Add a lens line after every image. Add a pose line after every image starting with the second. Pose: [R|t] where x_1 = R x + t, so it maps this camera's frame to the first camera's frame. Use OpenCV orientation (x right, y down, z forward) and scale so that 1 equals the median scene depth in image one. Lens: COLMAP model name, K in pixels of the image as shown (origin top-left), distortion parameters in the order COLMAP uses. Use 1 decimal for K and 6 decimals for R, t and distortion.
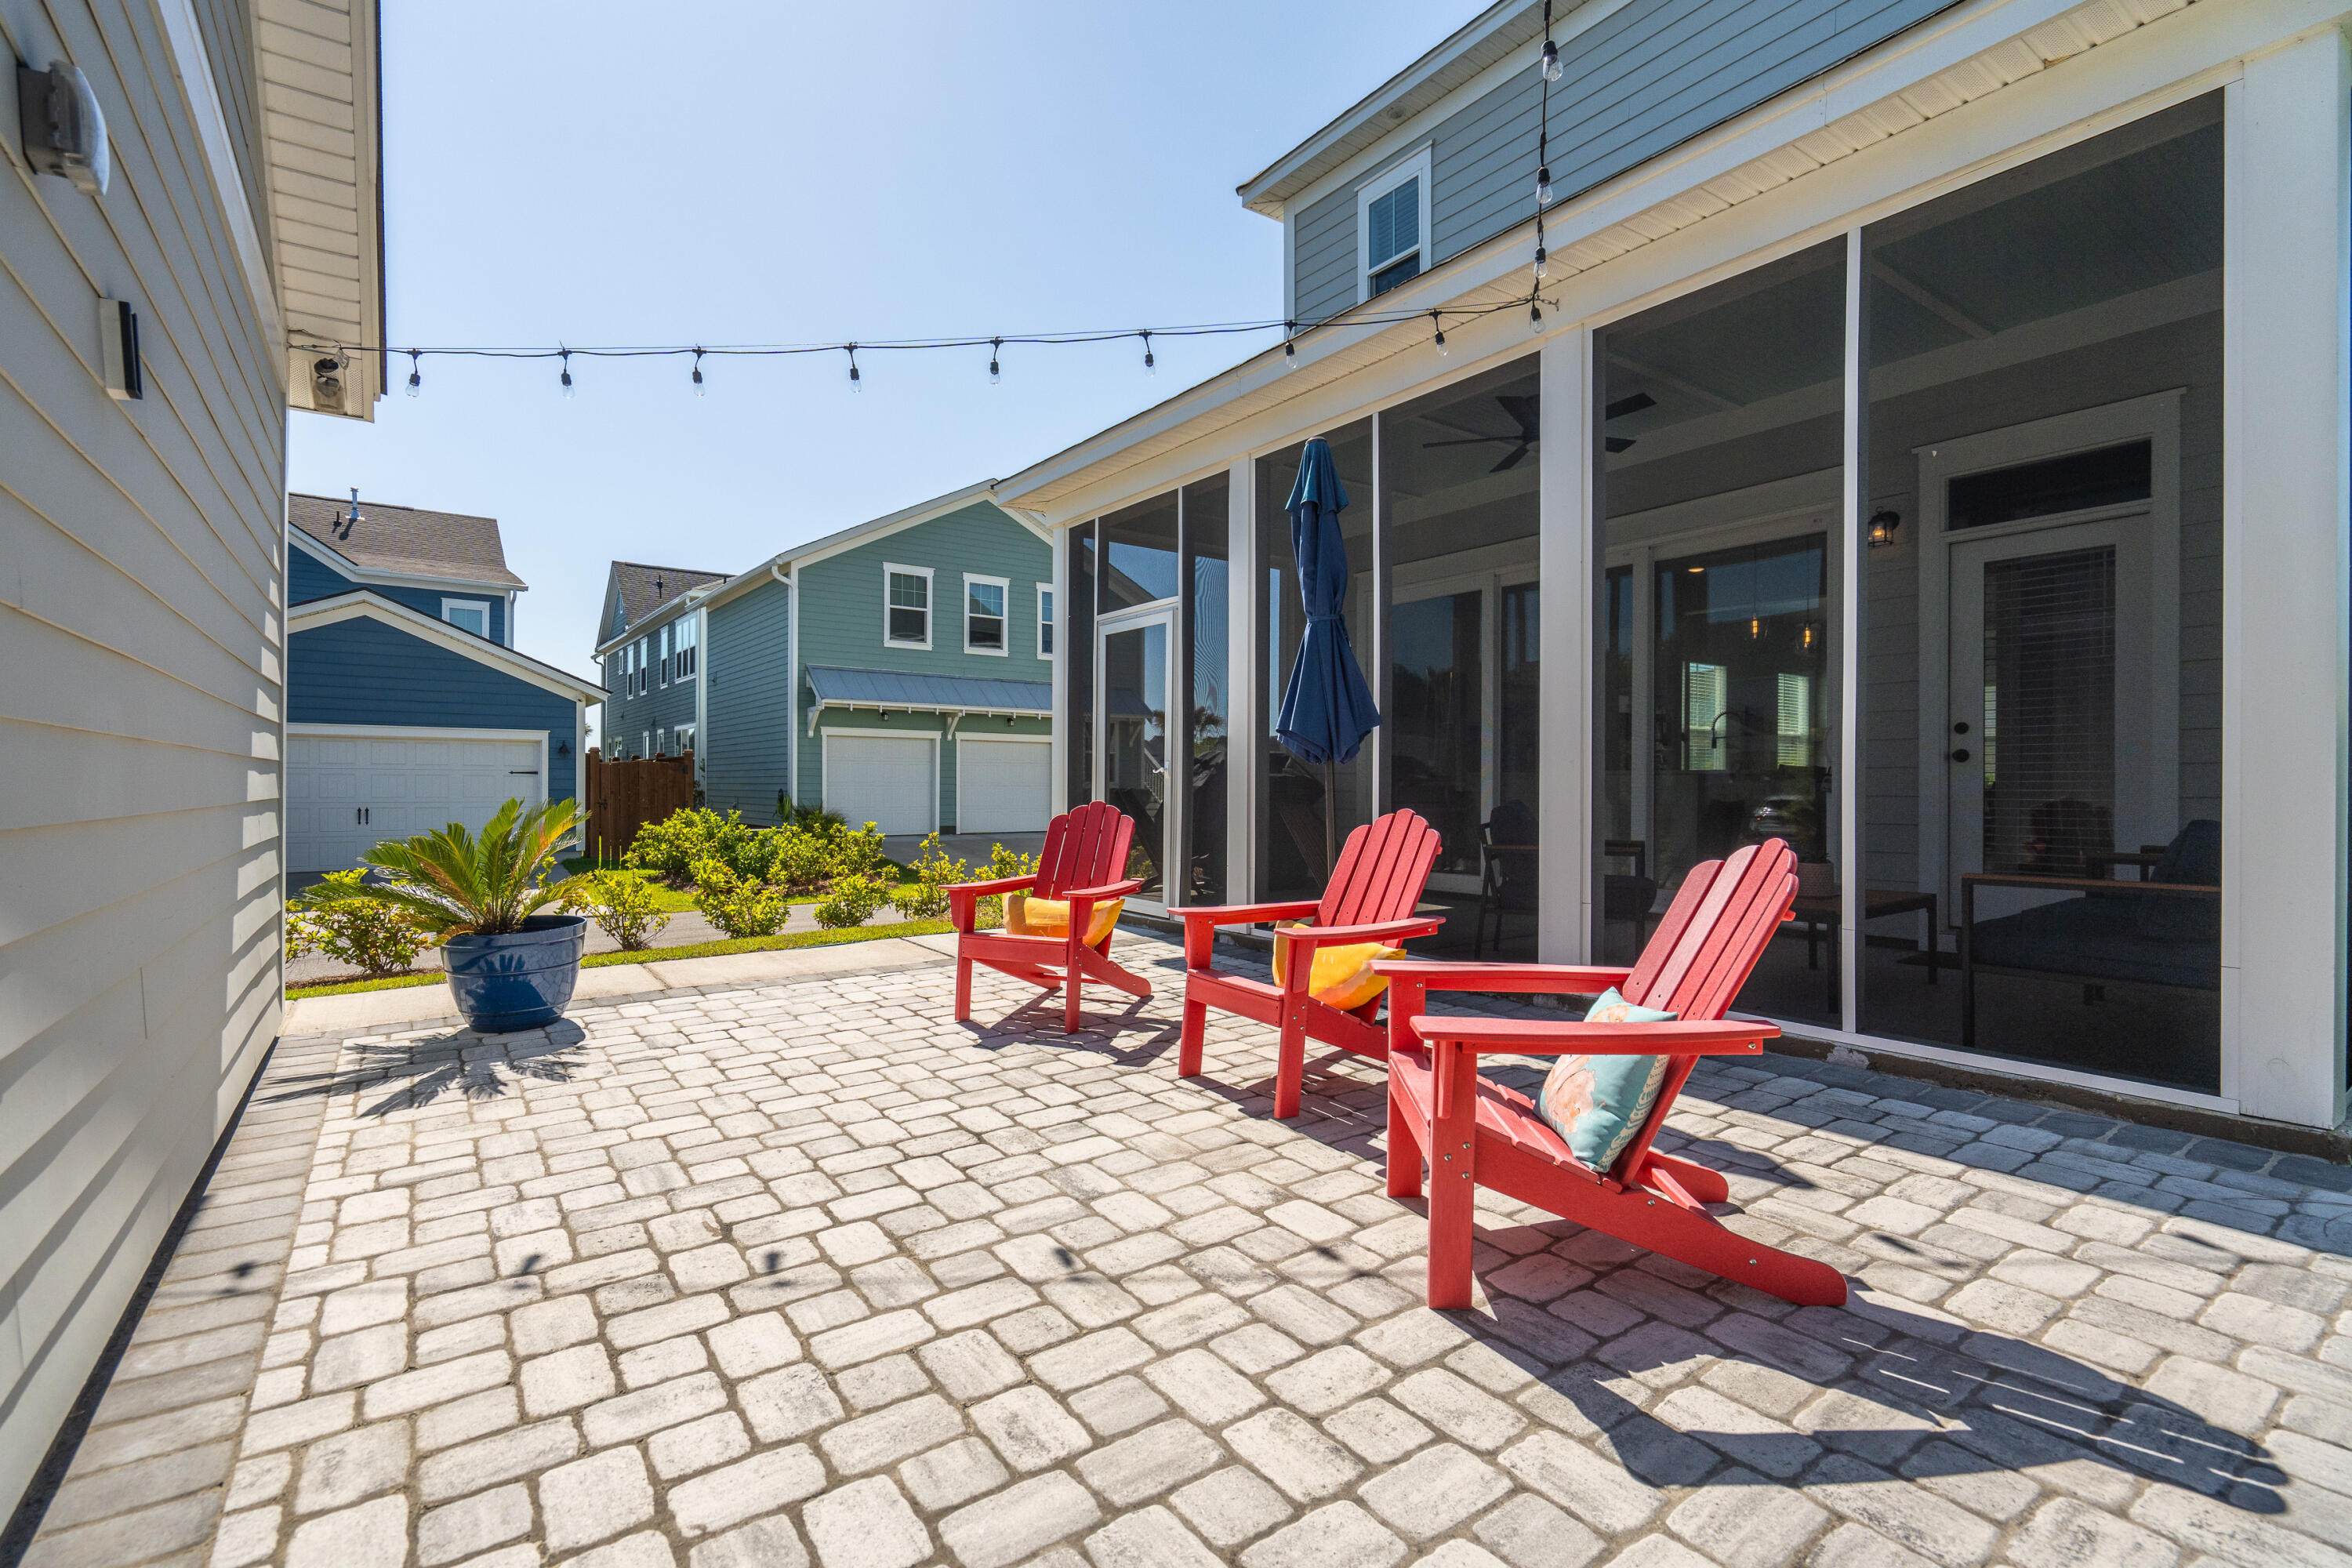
lens RADIAL K [[1055.0, 0, 1149.2], [0, 1055.0, 784.0], [0, 0, 1]] dist [-0.009450, 0.003396]
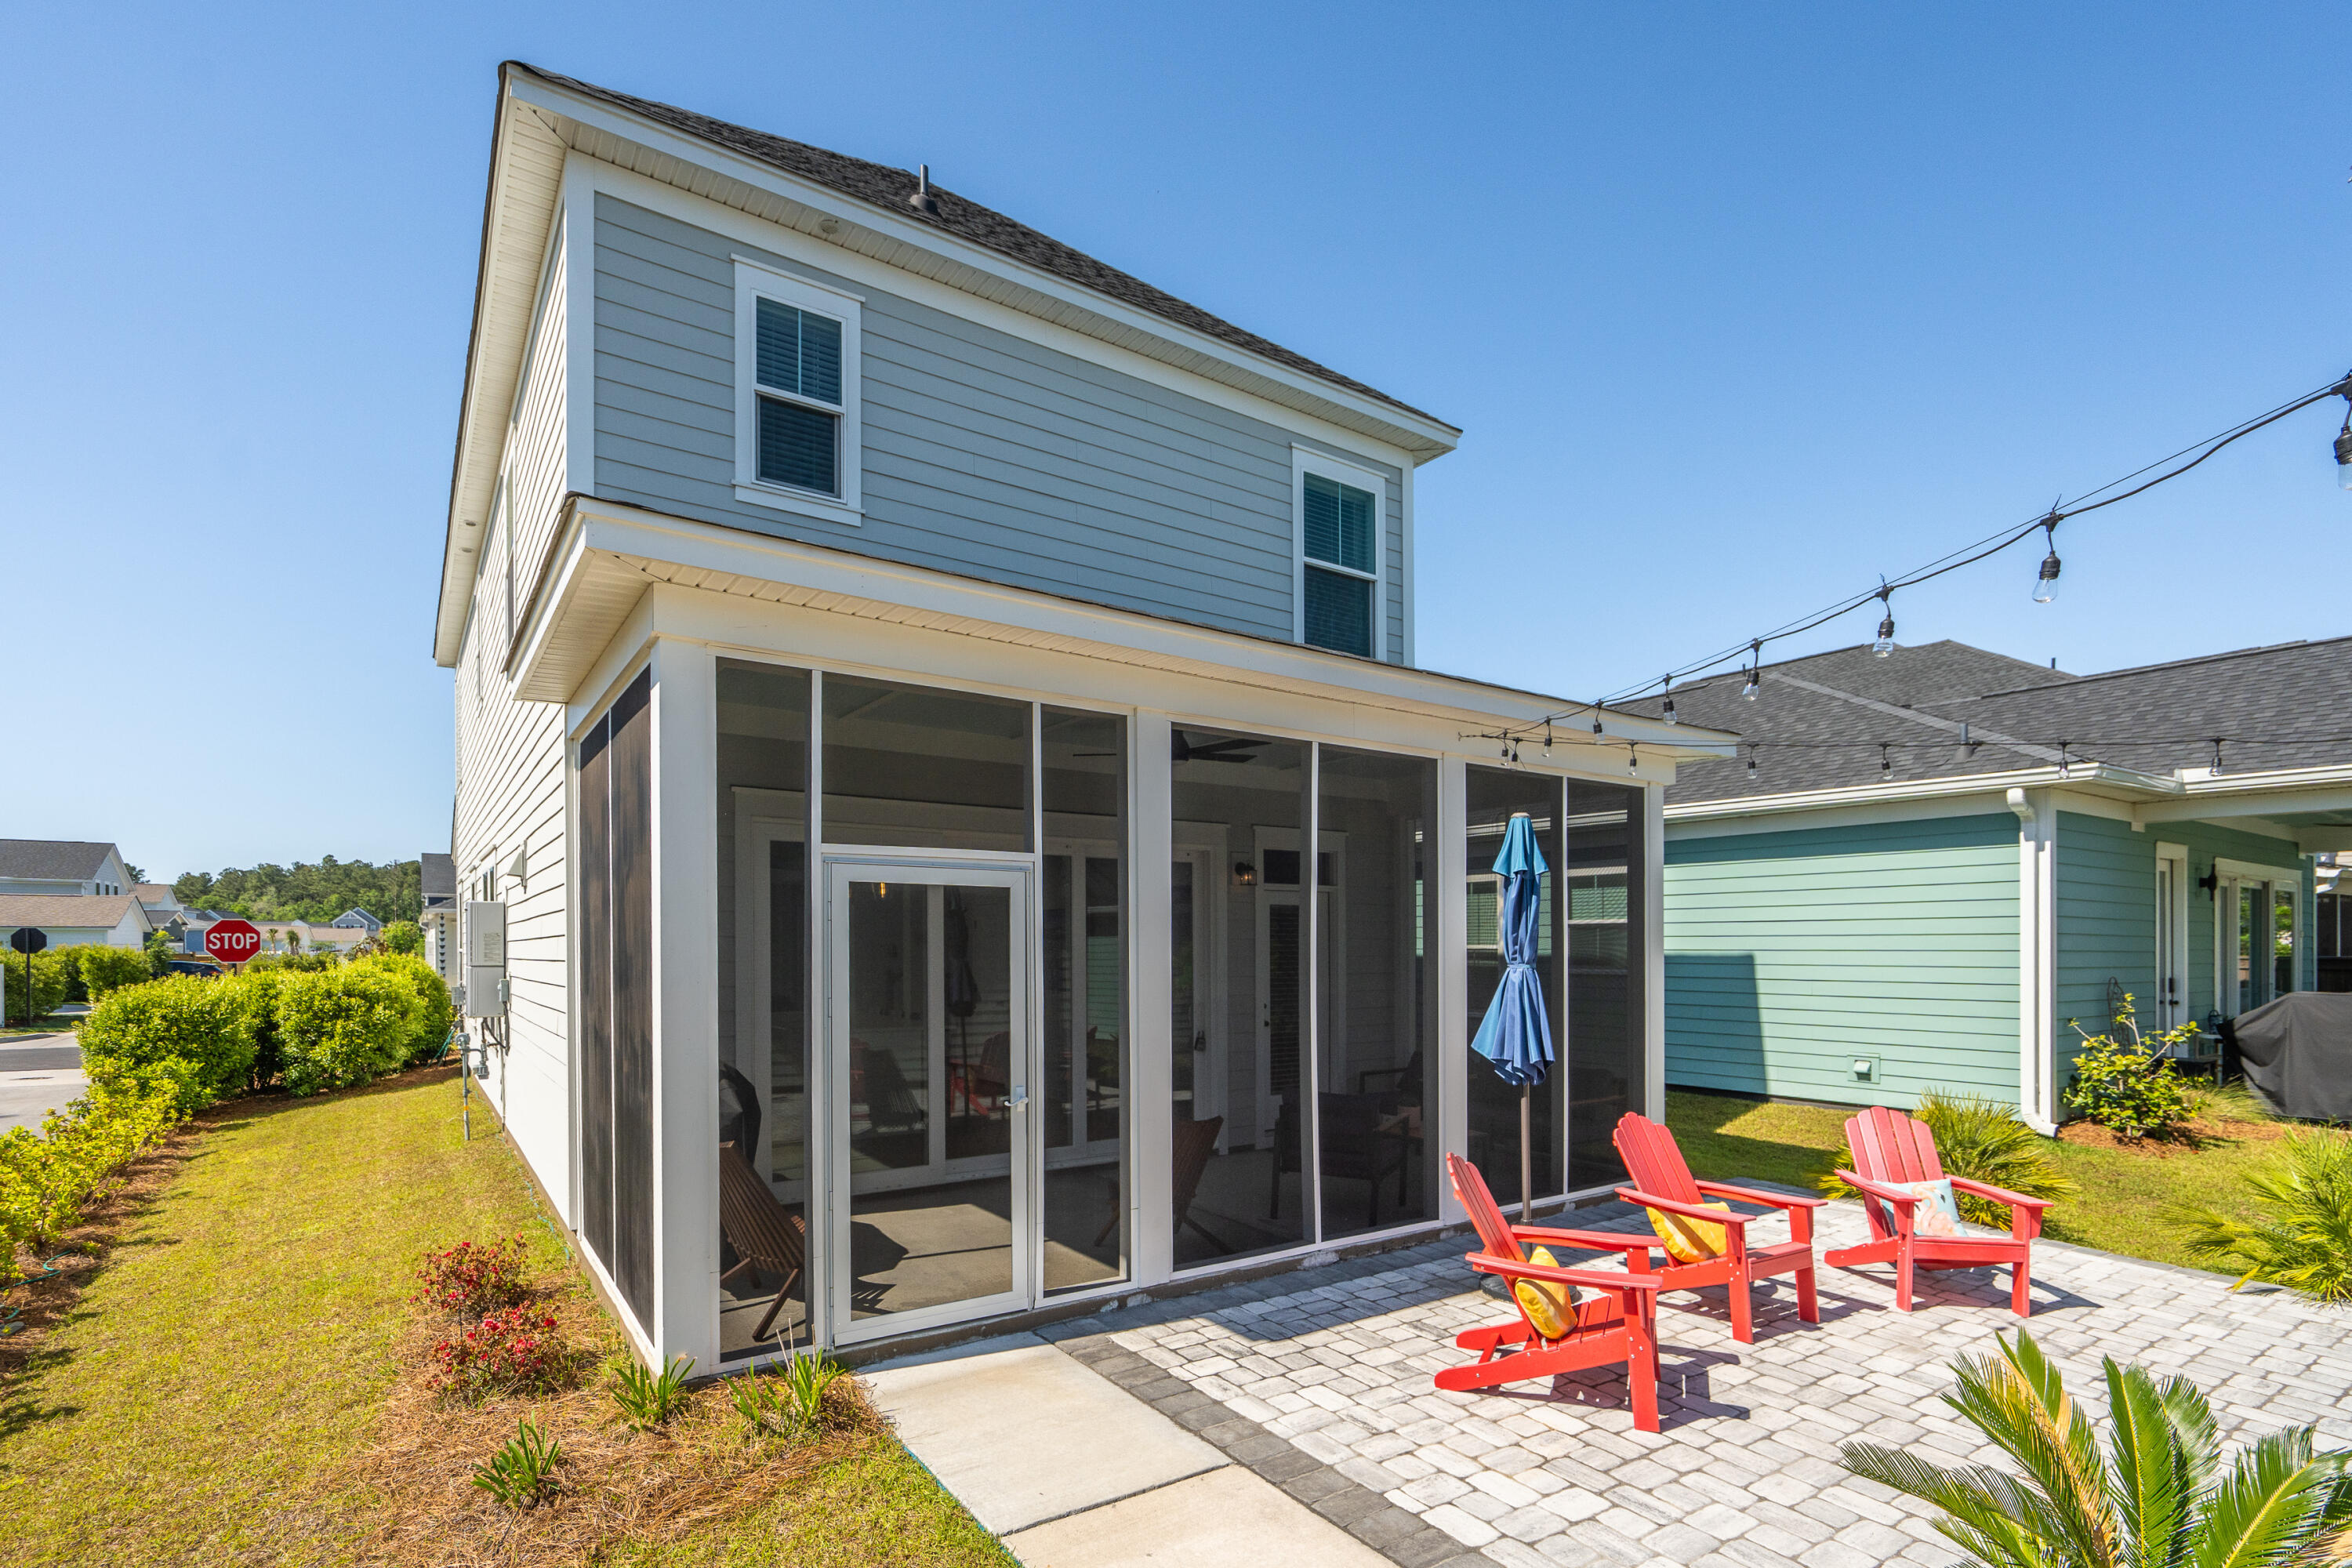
lens RADIAL K [[1097.5, 0, 1125.7], [0, 1097.5, 951.1], [0, 0, 1]] dist [0.001204, 0.000390]
pose [[0.029069, -0.008997, 0.999537, -1.502106], [0.002483, 0.999957, 0.008929, -0.252610], [-0.999574, 0.002222, 0.029090, 1.921962]]
